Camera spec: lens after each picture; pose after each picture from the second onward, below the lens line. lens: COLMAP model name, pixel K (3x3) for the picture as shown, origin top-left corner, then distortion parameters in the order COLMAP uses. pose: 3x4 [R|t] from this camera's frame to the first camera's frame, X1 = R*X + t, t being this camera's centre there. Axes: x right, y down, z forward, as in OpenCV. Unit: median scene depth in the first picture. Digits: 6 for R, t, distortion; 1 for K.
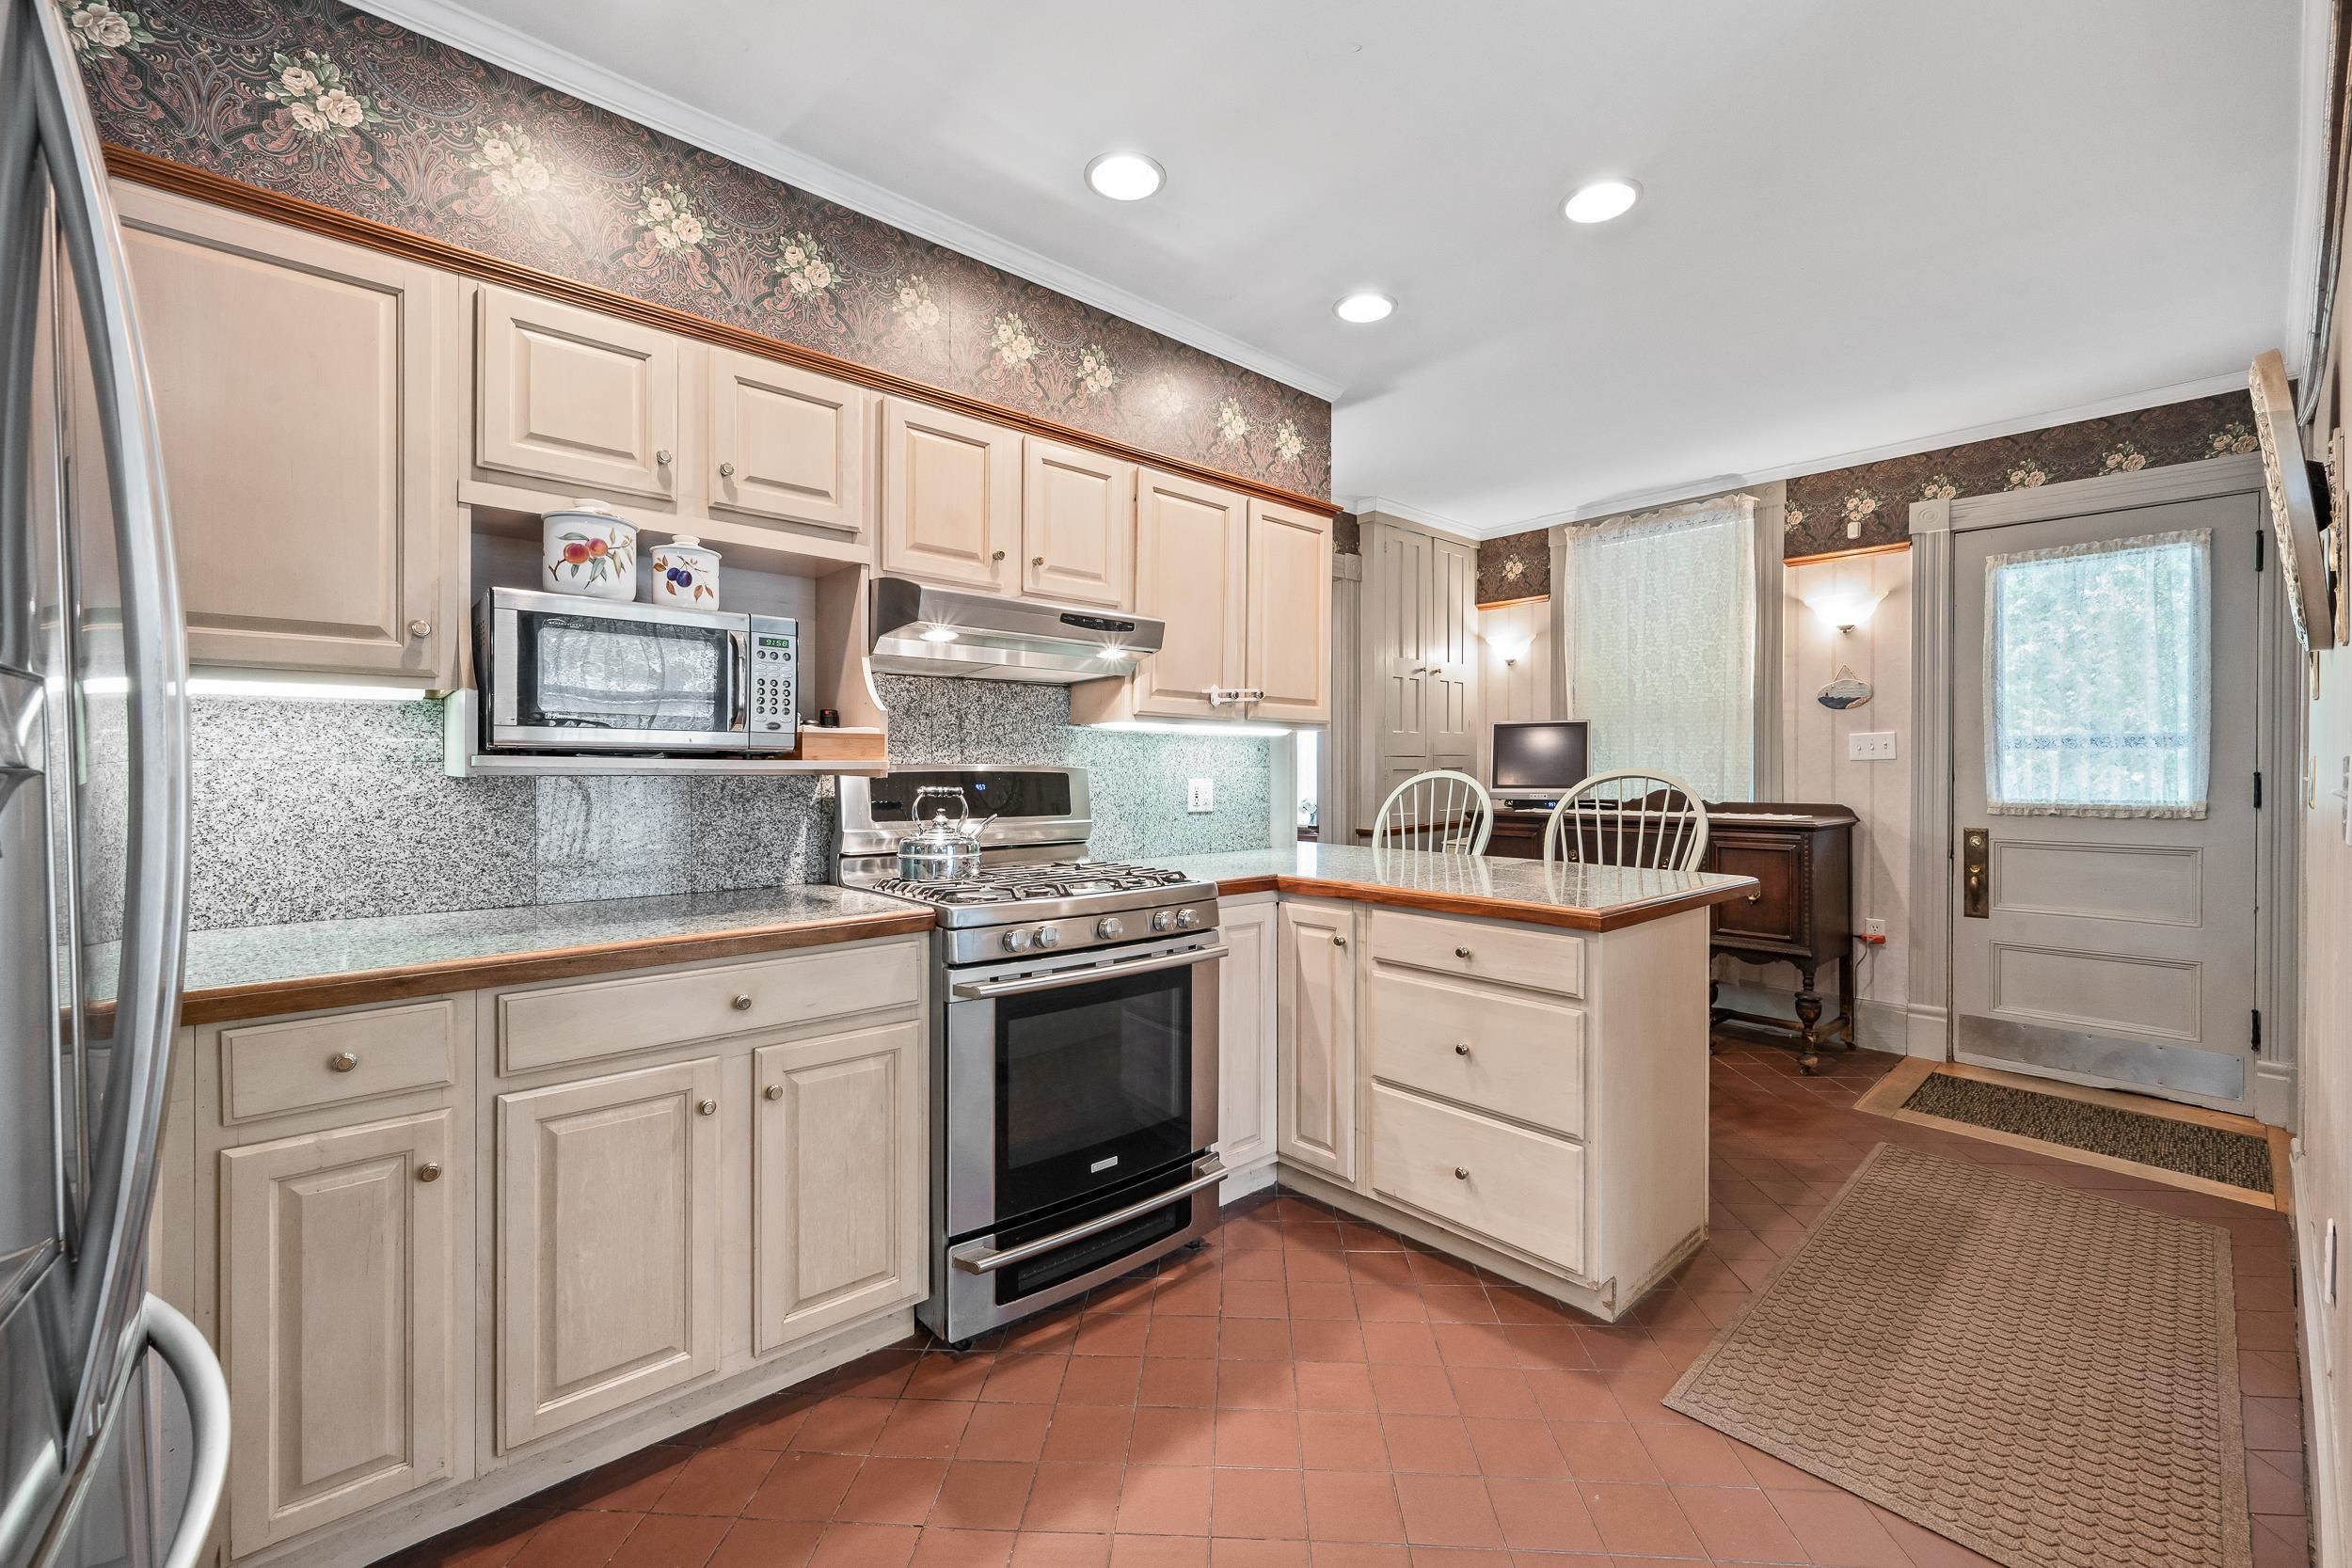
lens RADIAL K [[937.5, 0, 1180.9], [0, 937.5, 773.2], [0, 0, 1]] dist [-0.000540, 0.000013]
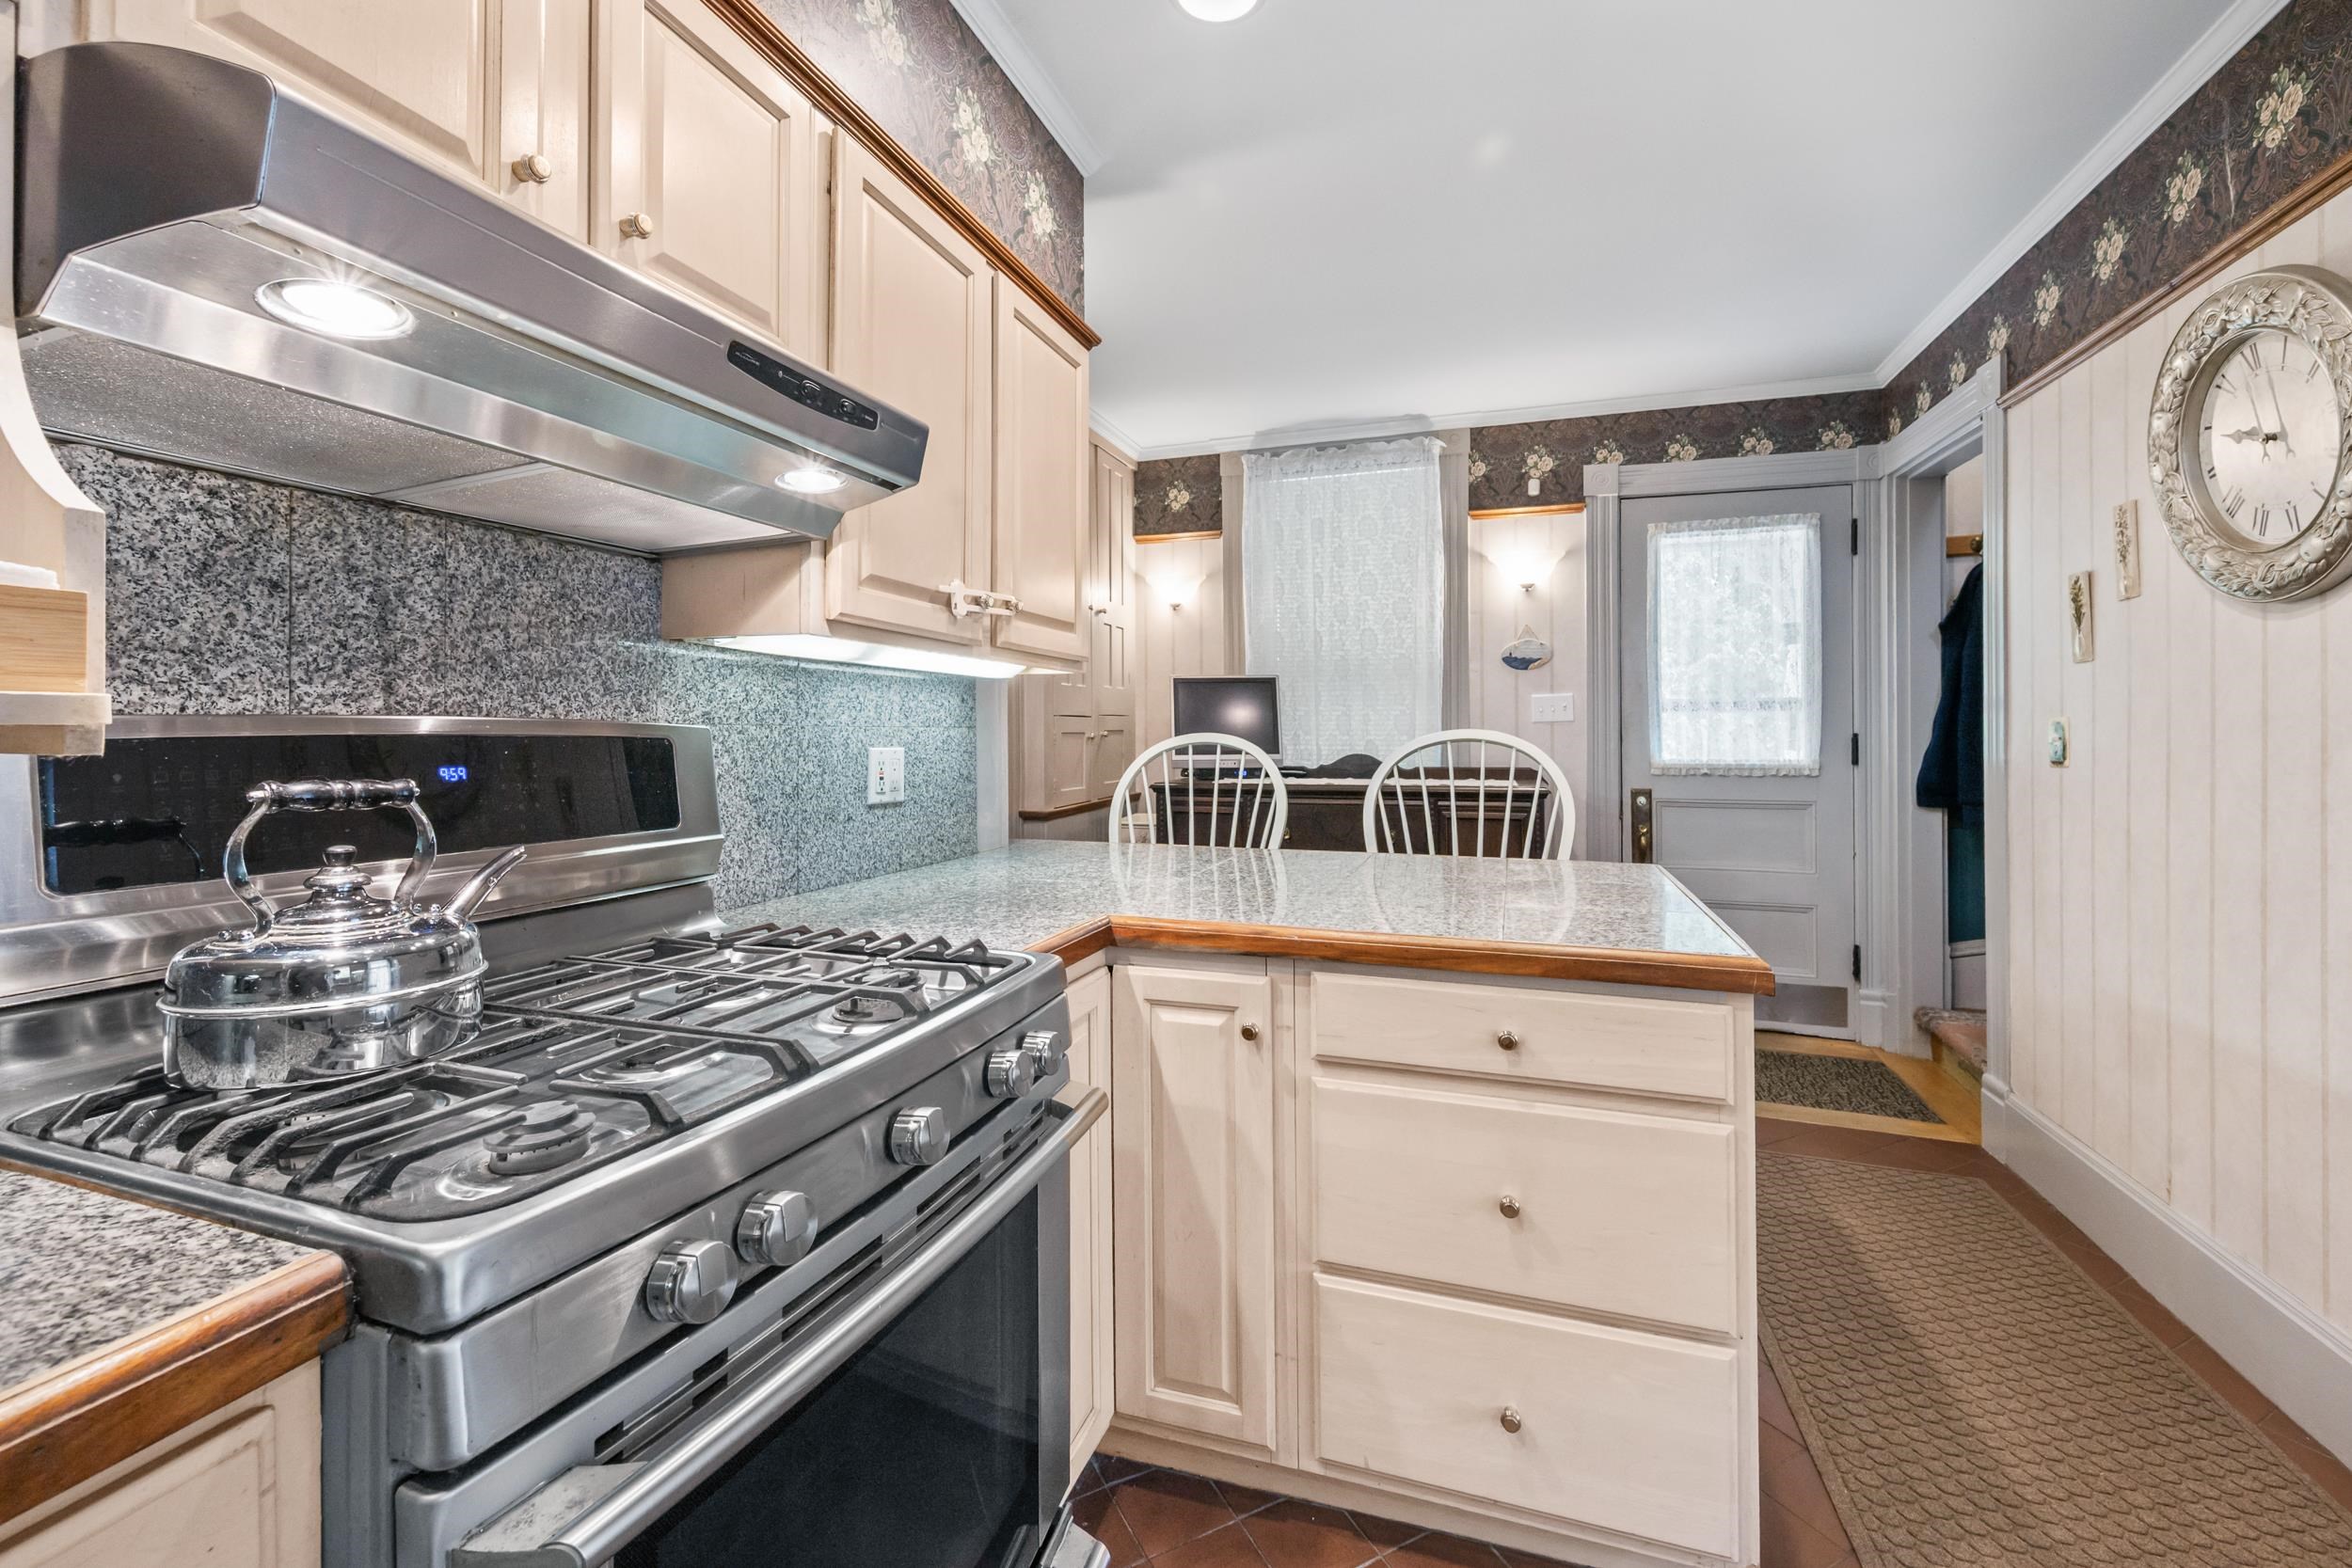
lens RADIAL K [[959.2, 0, 1189.7], [0, 959.2, 735.5], [0, 0, 1]] dist [-0.001961, -0.000500]
pose [[0.869697, -0.002535, 0.493579, -0.132355], [0.003687, 0.999992, -0.001360, 0.000232], [-0.493571, 0.003002, 0.869700, 0.455145]]
